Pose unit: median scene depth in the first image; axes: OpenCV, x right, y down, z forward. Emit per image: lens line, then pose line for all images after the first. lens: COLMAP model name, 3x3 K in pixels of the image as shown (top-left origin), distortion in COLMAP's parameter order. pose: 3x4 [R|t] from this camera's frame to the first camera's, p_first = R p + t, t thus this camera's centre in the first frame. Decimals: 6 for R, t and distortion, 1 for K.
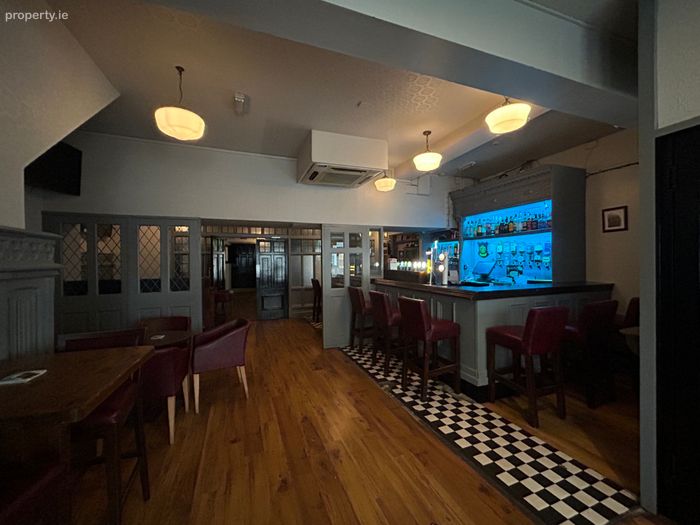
lens RADIAL K [[281.4, 0, 349.0], [0, 281.4, 262.7], [0, 0, 1]] dist [-0.003470, -0.000182]
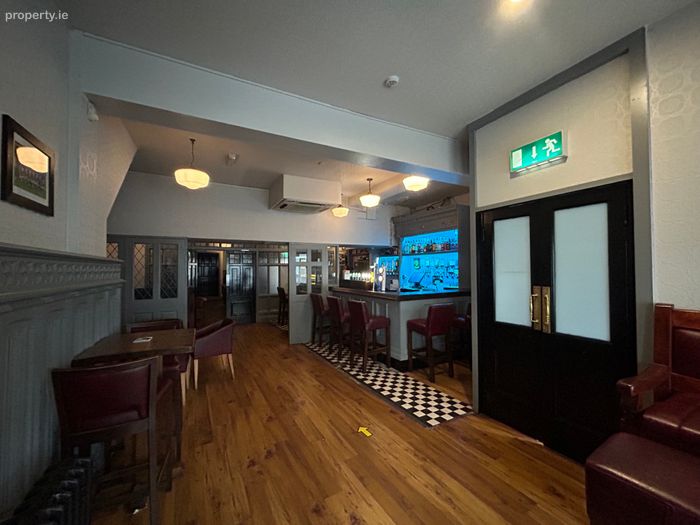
lens RADIAL K [[281.4, 0, 350.5], [0, 281.4, 262.7], [0, 0, 1]] dist [-0.003470, -0.000182]
pose [[0.989581, 0.005261, 0.143881, -0.007830], [-0.001487, 0.999652, -0.026326, -0.021124], [-0.143969, 0.025838, 0.989245, -0.311291]]
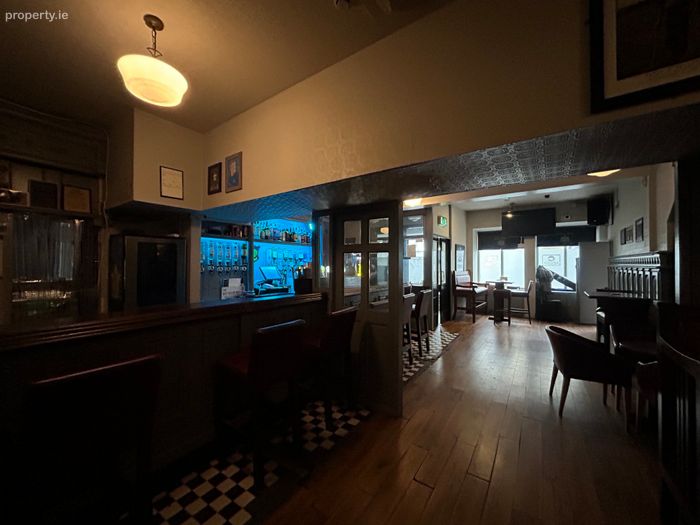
lens RADIAL K [[281.4, 0, 346.3], [0, 281.4, 263.6], [0, 0, 1]] dist [-0.003470, -0.000182]
pose [[-0.551116, 0.004528, 0.834417, -0.646350], [-0.000376, 0.999984, -0.005675, -0.010304], [-0.834429, -0.003442, -0.551105, 1.754885]]
